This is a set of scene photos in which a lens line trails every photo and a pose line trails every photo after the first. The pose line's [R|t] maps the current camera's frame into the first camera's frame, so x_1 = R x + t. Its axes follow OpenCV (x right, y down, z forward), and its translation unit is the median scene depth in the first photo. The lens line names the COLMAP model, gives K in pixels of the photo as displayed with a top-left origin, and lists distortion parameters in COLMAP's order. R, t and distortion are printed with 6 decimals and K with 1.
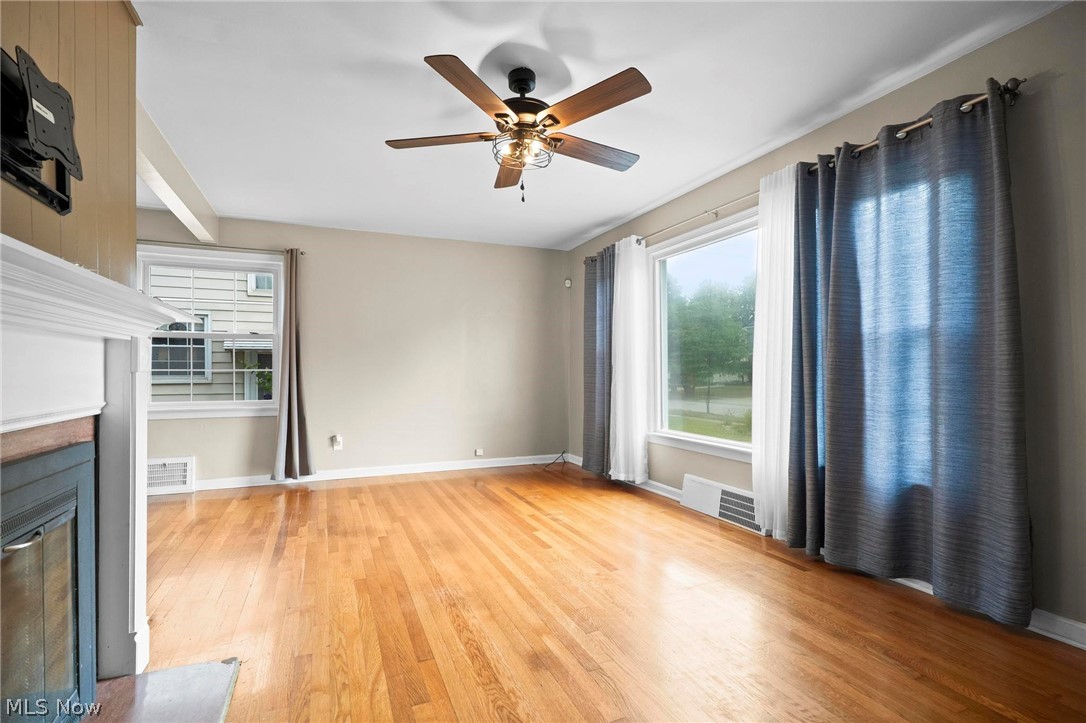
lens RADIAL K [[494.8, 0, 537.4], [0, 494.8, 369.3], [0, 0, 1]] dist [0.005324, 0.000213]
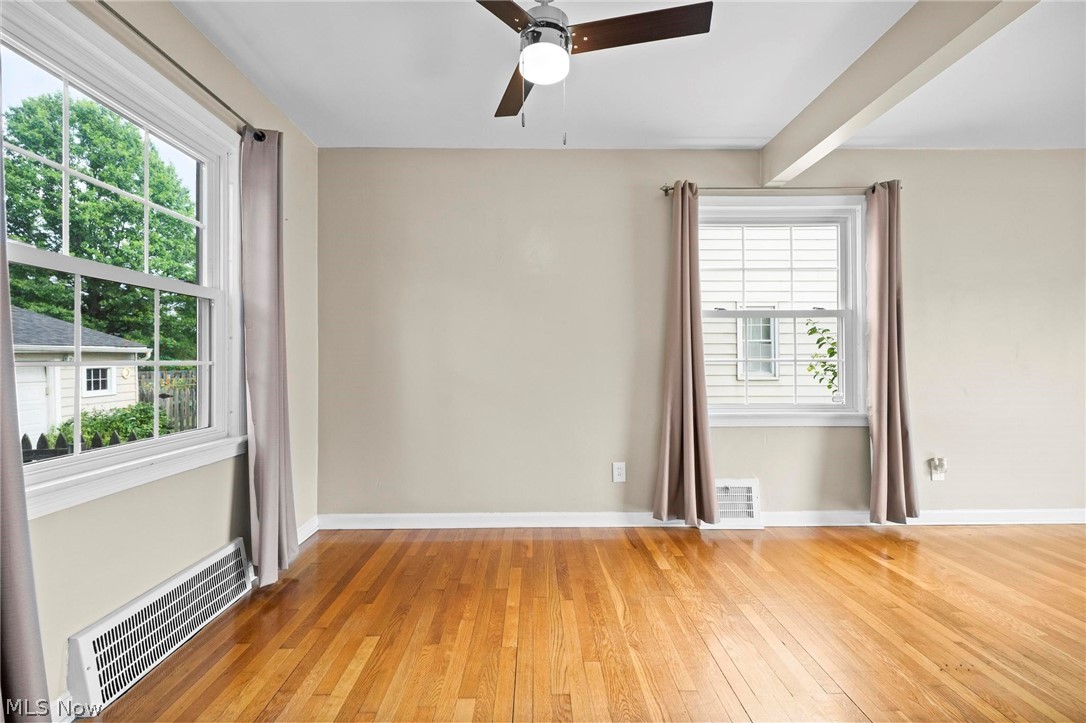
lens RADIAL K [[494.8, 0, 546.0], [0, 494.8, 362.5], [0, 0, 1]] dist [0.005324, 0.000213]
pose [[0.926767, -0.008541, -0.375540, -0.706741], [0.006997, 0.999961, -0.005475, 0.005421], [0.375572, 0.002447, 0.926790, 0.203792]]
